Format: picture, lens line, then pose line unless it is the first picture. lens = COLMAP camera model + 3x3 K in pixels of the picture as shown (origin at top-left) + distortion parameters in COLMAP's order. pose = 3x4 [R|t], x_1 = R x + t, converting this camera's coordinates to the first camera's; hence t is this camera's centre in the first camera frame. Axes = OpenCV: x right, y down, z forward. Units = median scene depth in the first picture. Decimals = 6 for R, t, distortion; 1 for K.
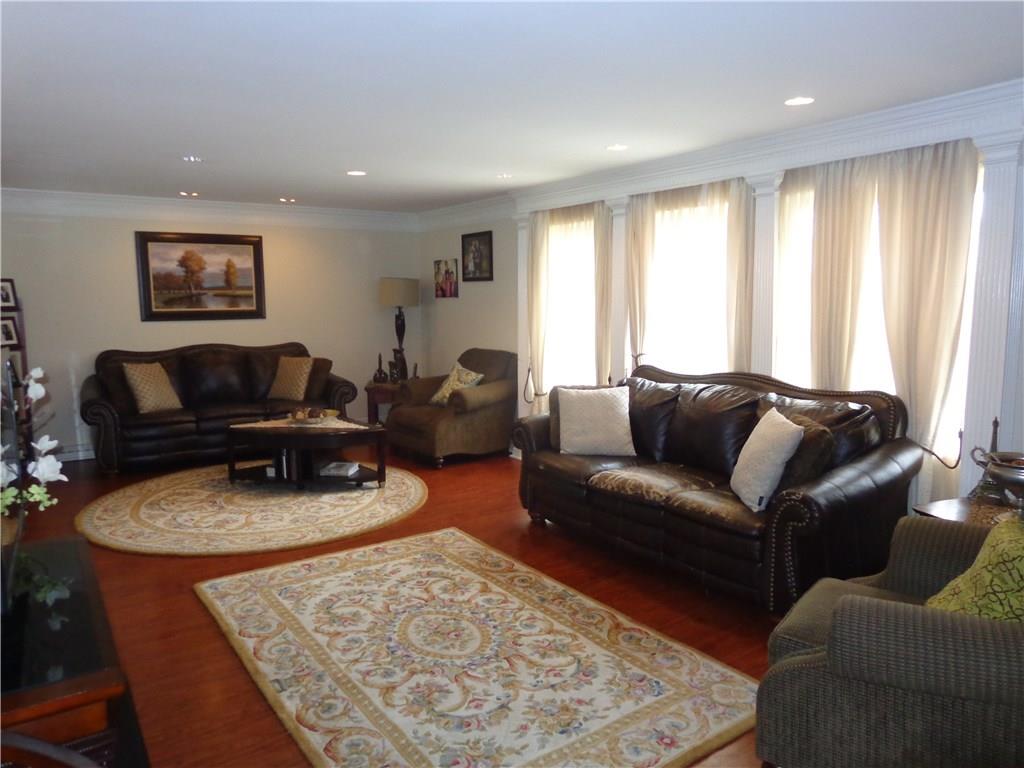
lens RADIAL K [[723.4, 0, 517.6], [0, 723.4, 378.3], [0, 0, 1]] dist [-0.000704, 0.004915]
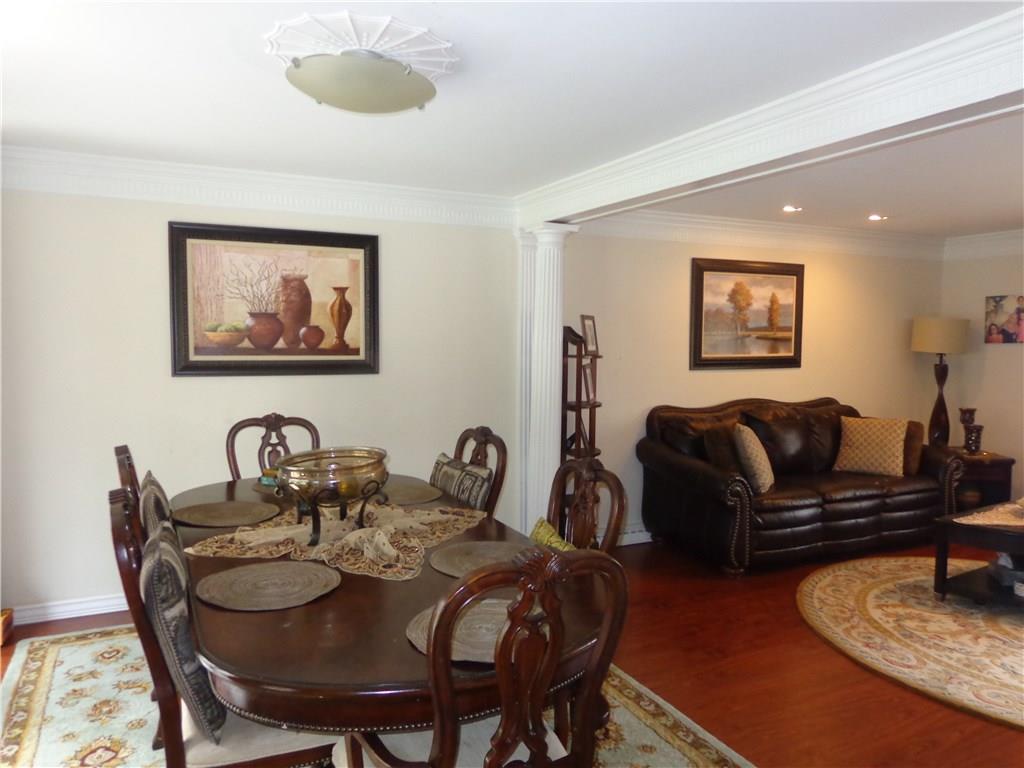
lens RADIAL K [[723.4, 0, 503.2], [0, 723.4, 382.5], [0, 0, 1]] dist [-0.000704, 0.004915]
pose [[0.988980, 0.020169, -0.146666, -0.584121], [-0.027056, 0.998616, -0.045109, -0.021838], [0.145553, 0.048580, 0.988157, 0.172546]]
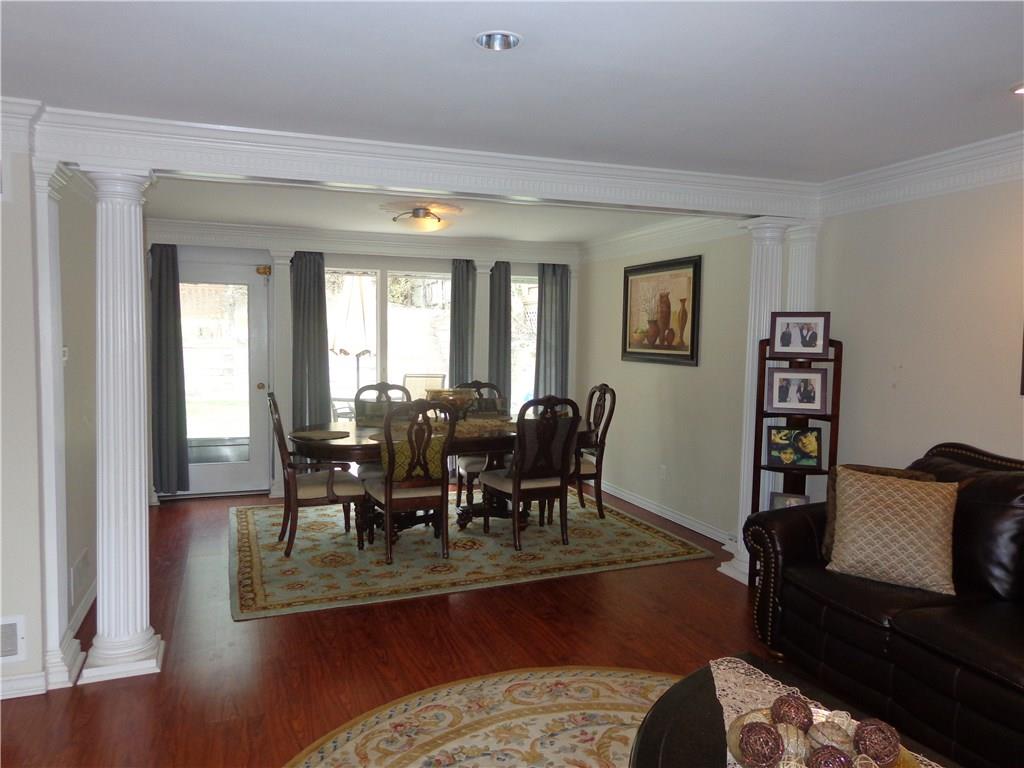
lens RADIAL K [[723.4, 0, 510.3], [0, 723.4, 387.0], [0, 0, 1]] dist [-0.000704, 0.004915]
pose [[-0.236291, 0.068956, -0.969232, 0.008864], [-0.123654, 0.987235, 0.100383, -0.085370], [0.963782, 0.143569, -0.224748, 0.752855]]
